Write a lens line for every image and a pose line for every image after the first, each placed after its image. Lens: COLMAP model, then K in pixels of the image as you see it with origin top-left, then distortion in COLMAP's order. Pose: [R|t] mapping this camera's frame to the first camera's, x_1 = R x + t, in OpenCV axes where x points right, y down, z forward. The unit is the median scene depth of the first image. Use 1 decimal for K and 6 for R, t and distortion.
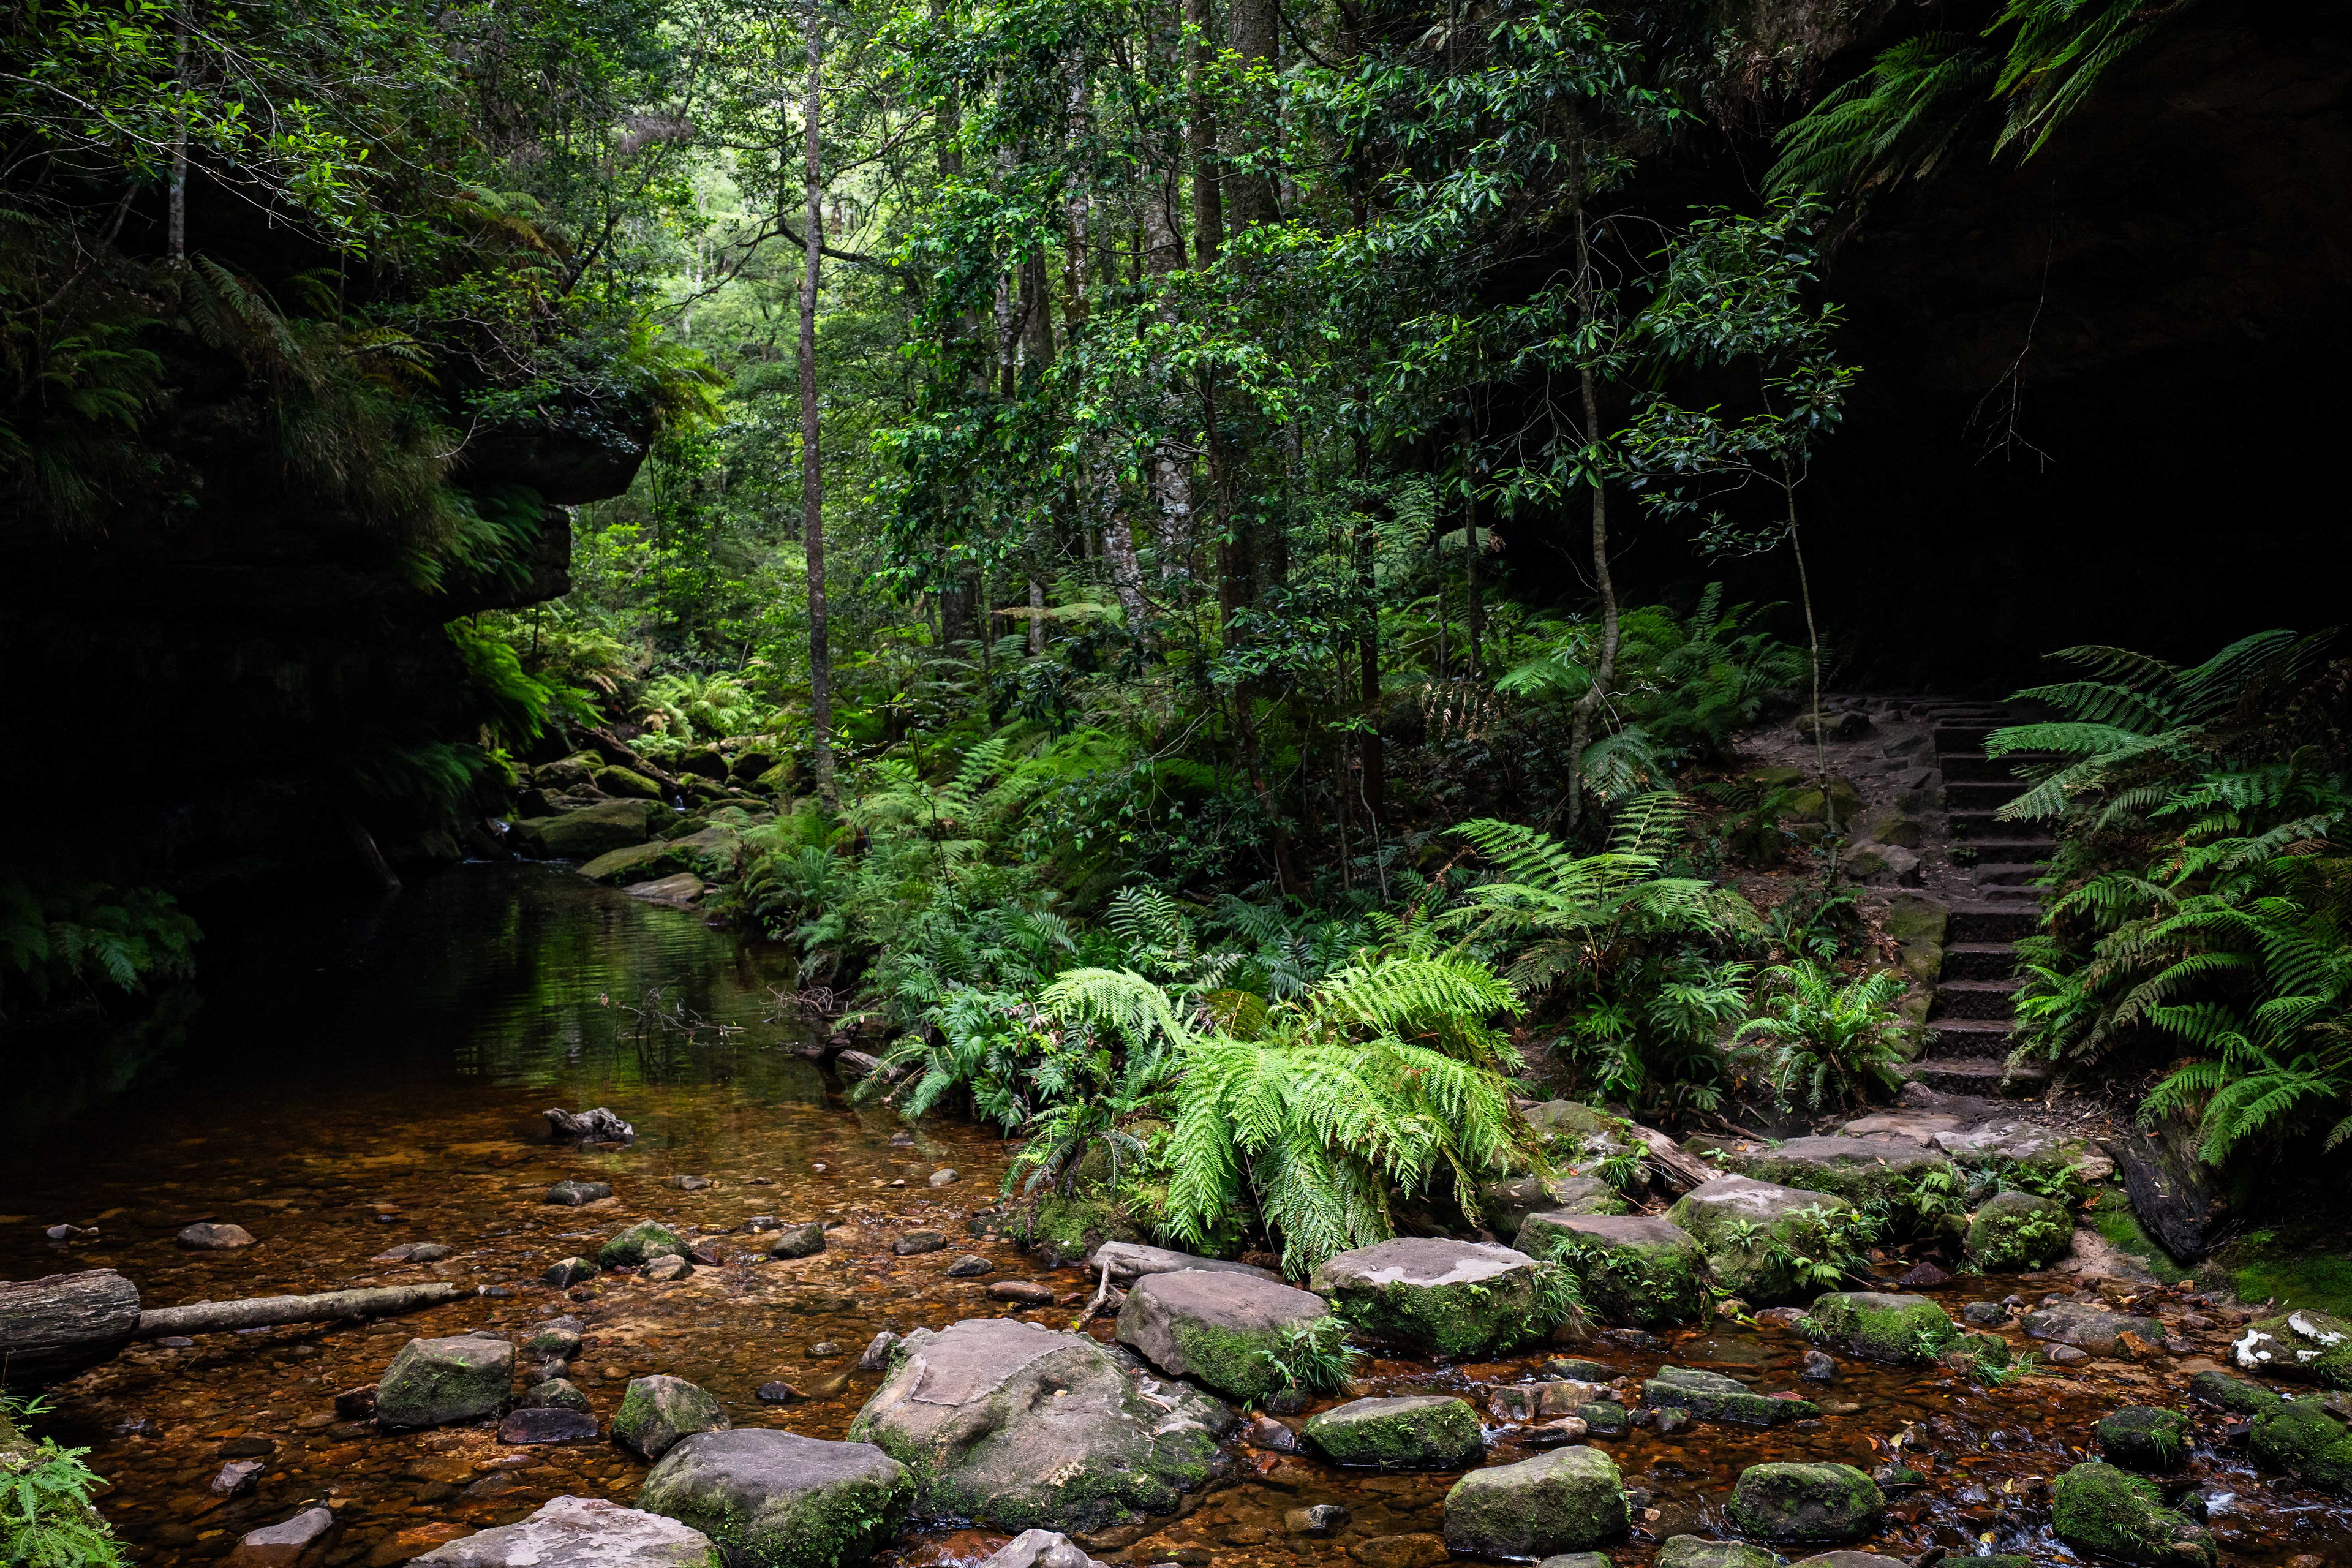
lens RADIAL K [[2453.2, 0, 1172.3], [0, 2453.2, 785.6], [0, 0, 1]] dist [-0.065749, 0.135670]
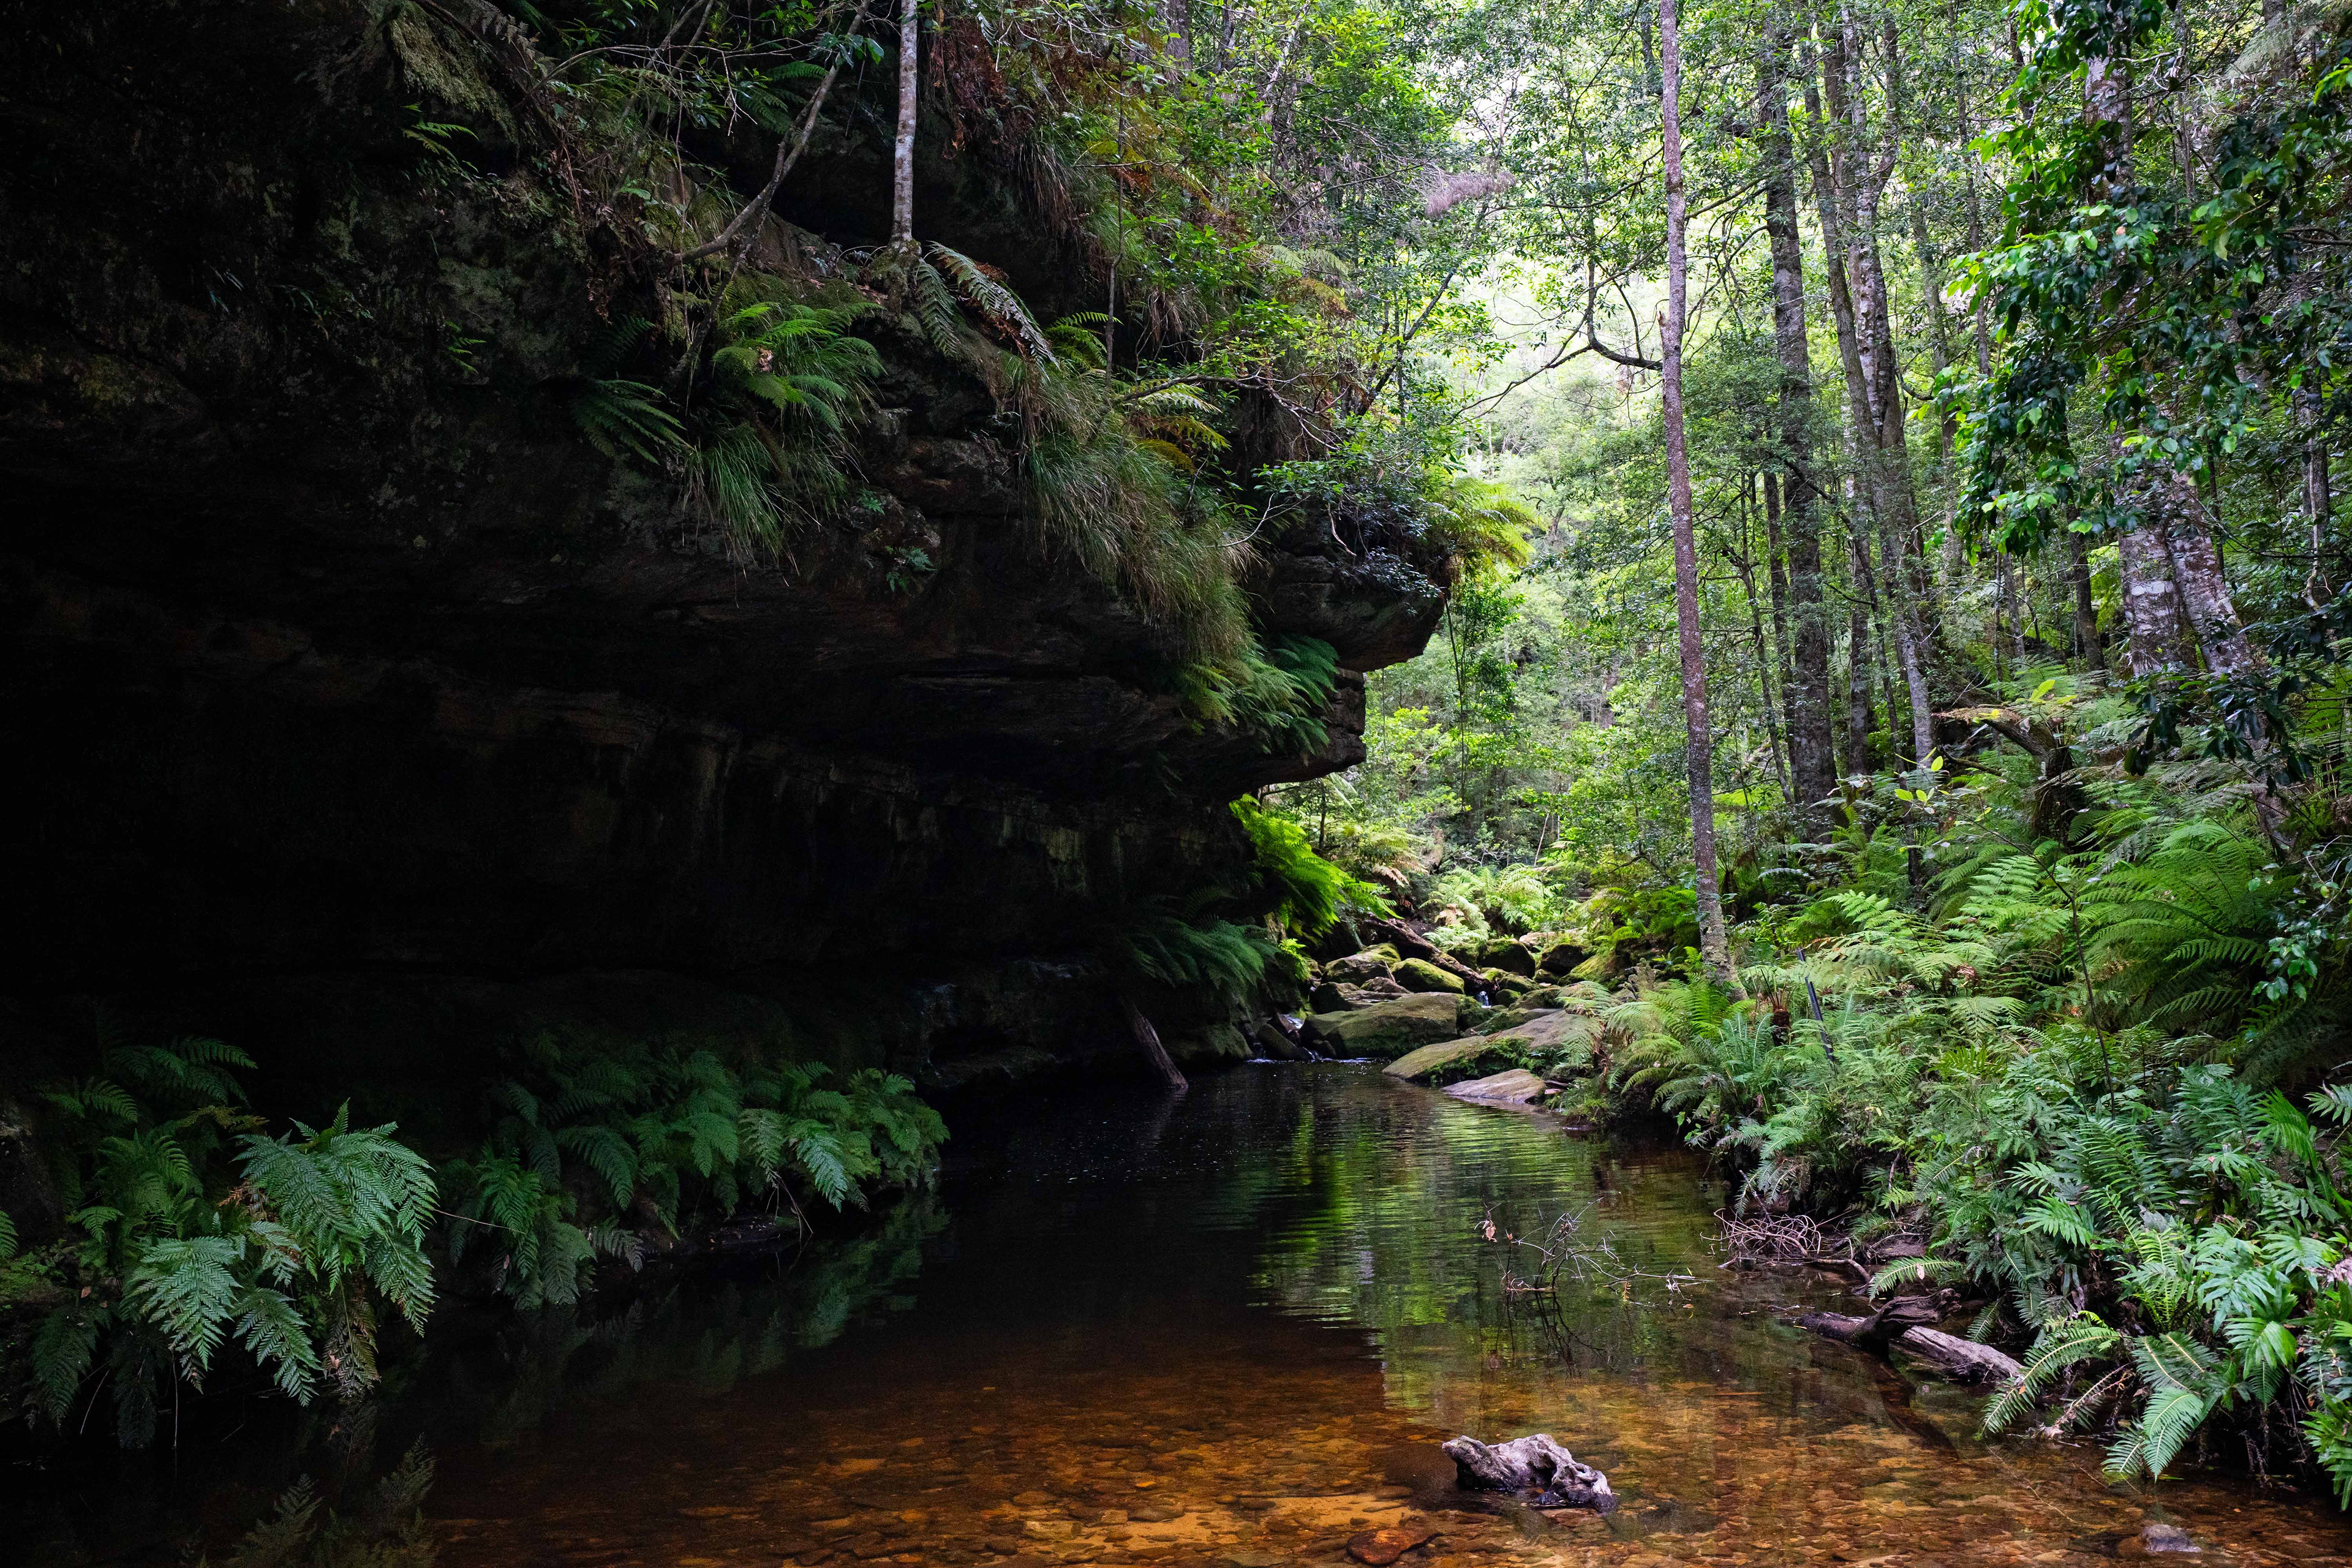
lens RADIAL K [[2453.2, 0, 1172.3], [0, 2453.2, 785.6], [0, 0, 1]] dist [-0.065749, 0.135670]
pose [[0.951992, -0.032143, -0.304430, -0.043259], [0.005063, 0.995989, -0.089328, 0.010579], [0.306080, 0.083498, 0.948337, 0.135119]]
